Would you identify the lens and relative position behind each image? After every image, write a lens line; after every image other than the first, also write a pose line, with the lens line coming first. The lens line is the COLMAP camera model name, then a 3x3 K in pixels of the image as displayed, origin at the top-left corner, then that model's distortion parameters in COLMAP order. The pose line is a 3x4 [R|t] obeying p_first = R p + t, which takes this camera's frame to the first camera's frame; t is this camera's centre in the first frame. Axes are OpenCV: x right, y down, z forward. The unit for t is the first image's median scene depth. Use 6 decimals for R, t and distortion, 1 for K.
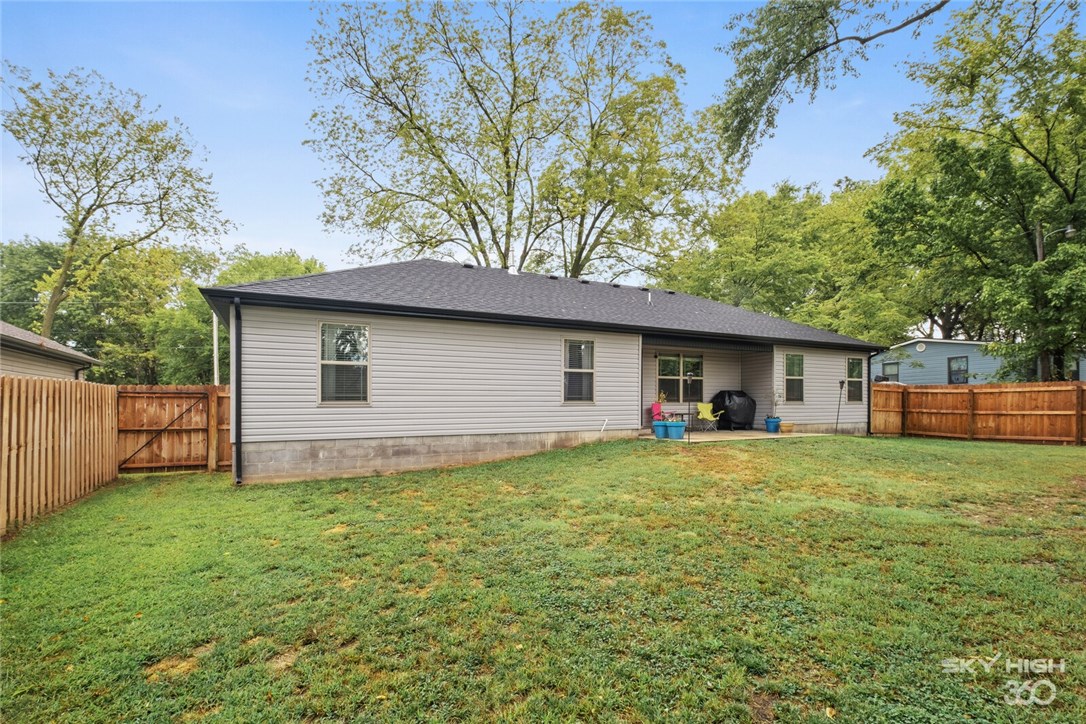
lens RADIAL K [[469.1, 0, 569.2], [0, 469.1, 412.1], [0, 0, 1]] dist [0.008332, -0.002637]
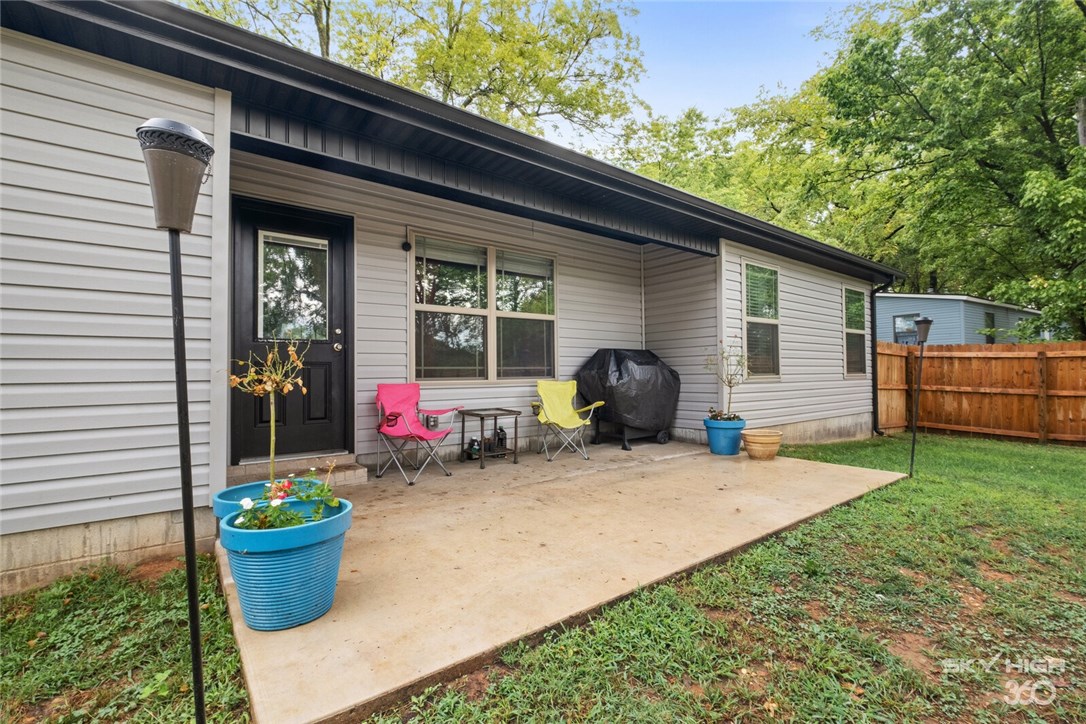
lens RADIAL K [[469.1, 0, 539.7], [0, 469.1, 360.5], [0, 0, 1]] dist [0.008332, -0.002637]
pose [[0.991316, 0.001556, 0.131489, 0.212484], [0.003855, 0.999156, -0.040887, -0.018892], [-0.131442, 0.041039, 0.990474, 0.587084]]
